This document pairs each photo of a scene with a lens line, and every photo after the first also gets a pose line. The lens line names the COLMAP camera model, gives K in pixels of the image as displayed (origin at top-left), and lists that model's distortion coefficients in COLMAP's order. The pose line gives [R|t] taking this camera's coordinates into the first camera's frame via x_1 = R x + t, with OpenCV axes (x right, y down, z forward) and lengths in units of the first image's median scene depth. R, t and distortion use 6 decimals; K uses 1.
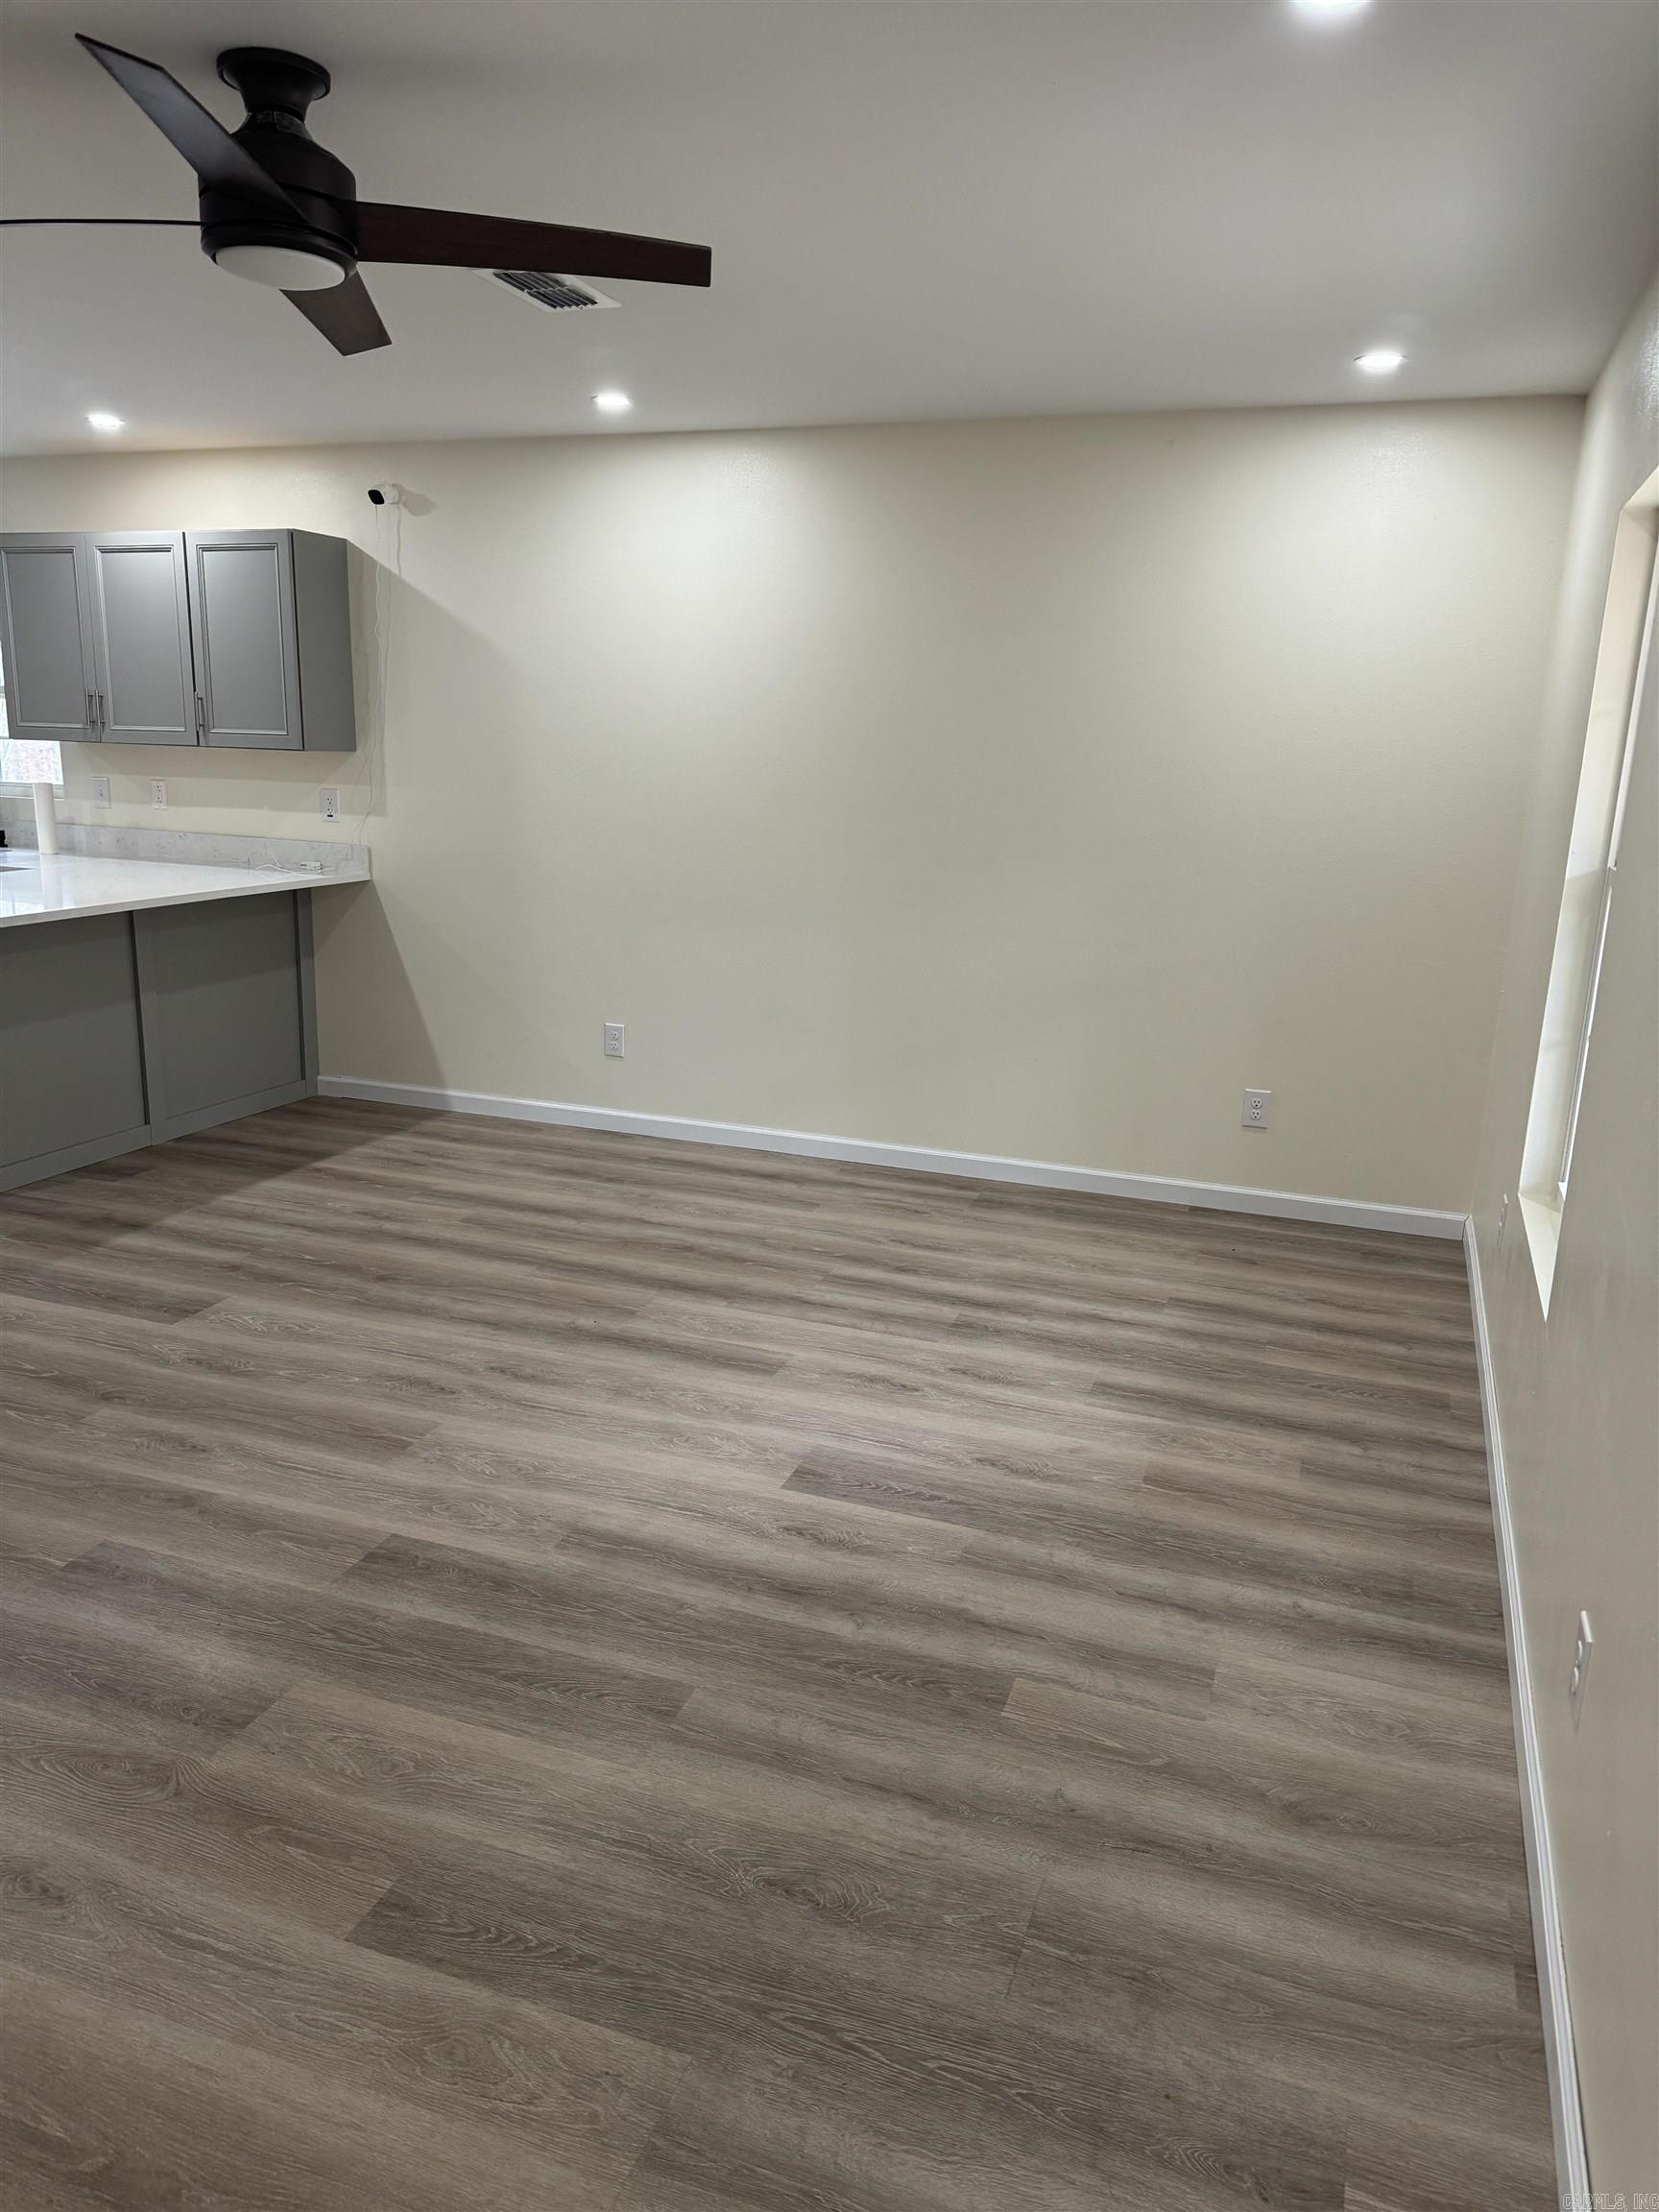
lens RADIAL K [[1563.4, 0, 842.4], [0, 1563.4, 1121.7], [0, 0, 1]] dist [0.027026, -0.026796]
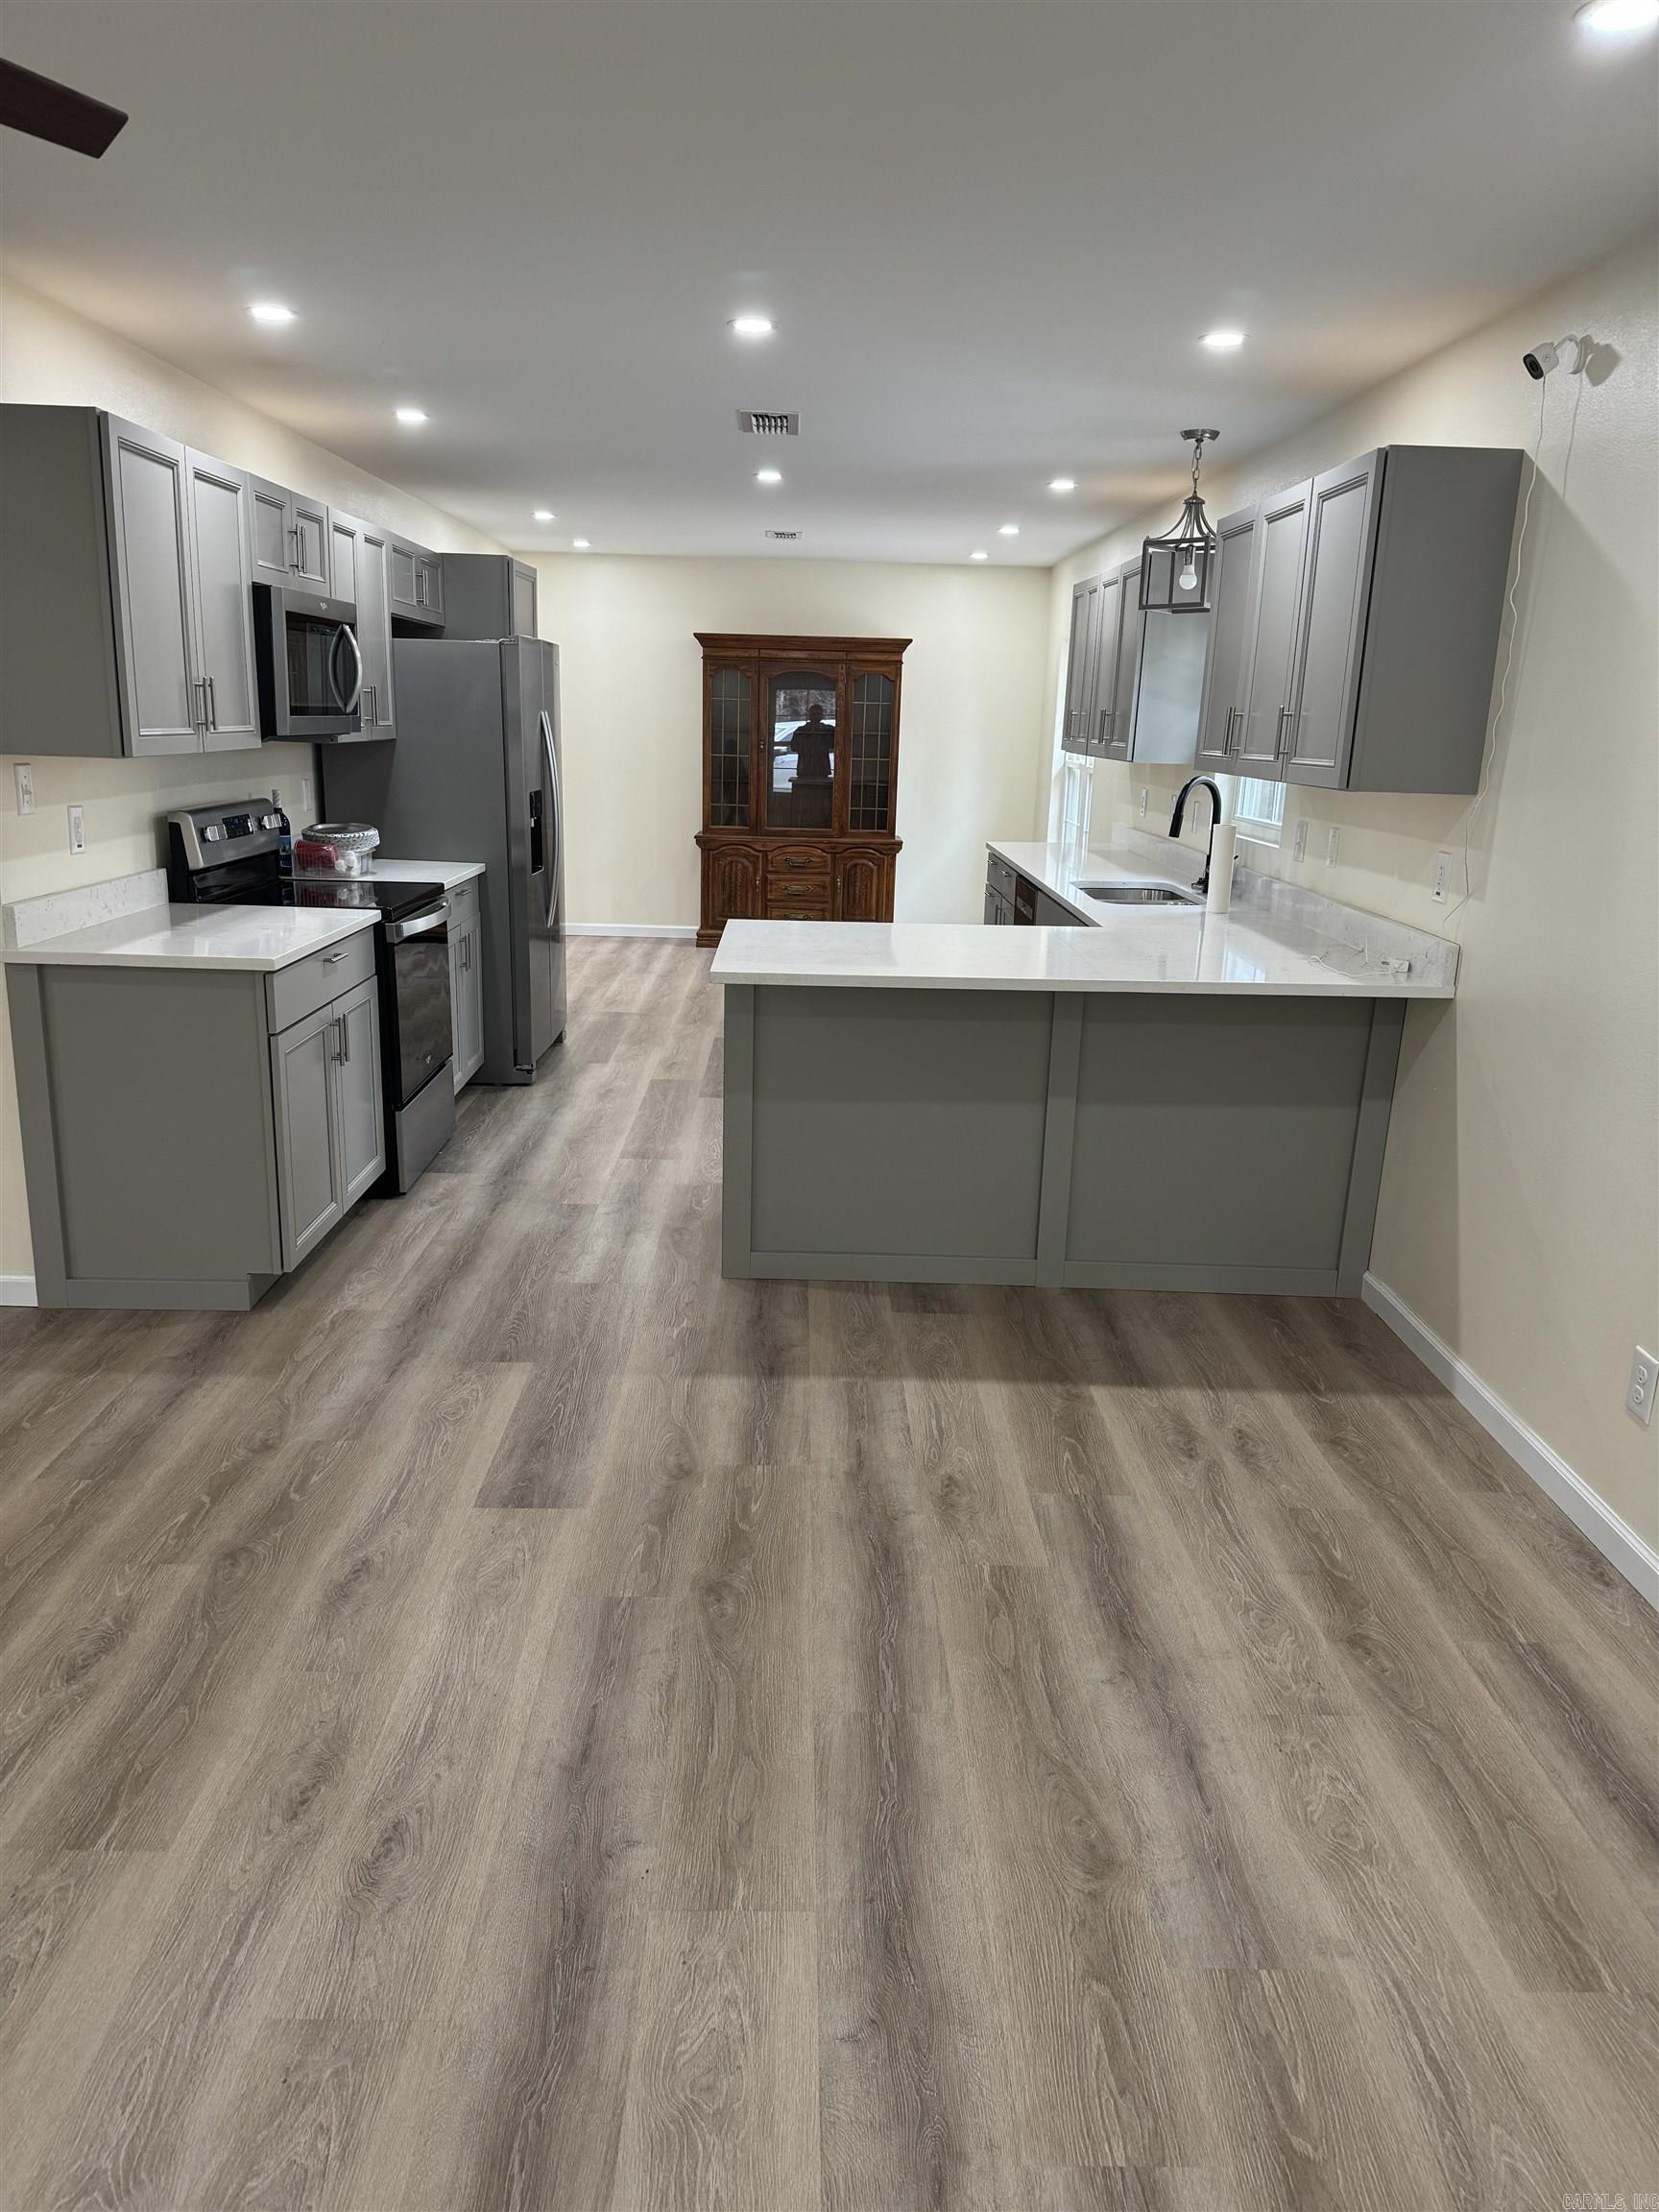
lens RADIAL K [[1563.4, 0, 831.6], [0, 1563.4, 1096.3], [0, 0, 1]] dist [0.027026, -0.026796]
pose [[0.344822, 0.212712, -0.914249, 0.222826], [-0.248658, 0.959889, 0.129546, -0.157663], [0.905134, 0.182665, 0.383883, 0.628914]]
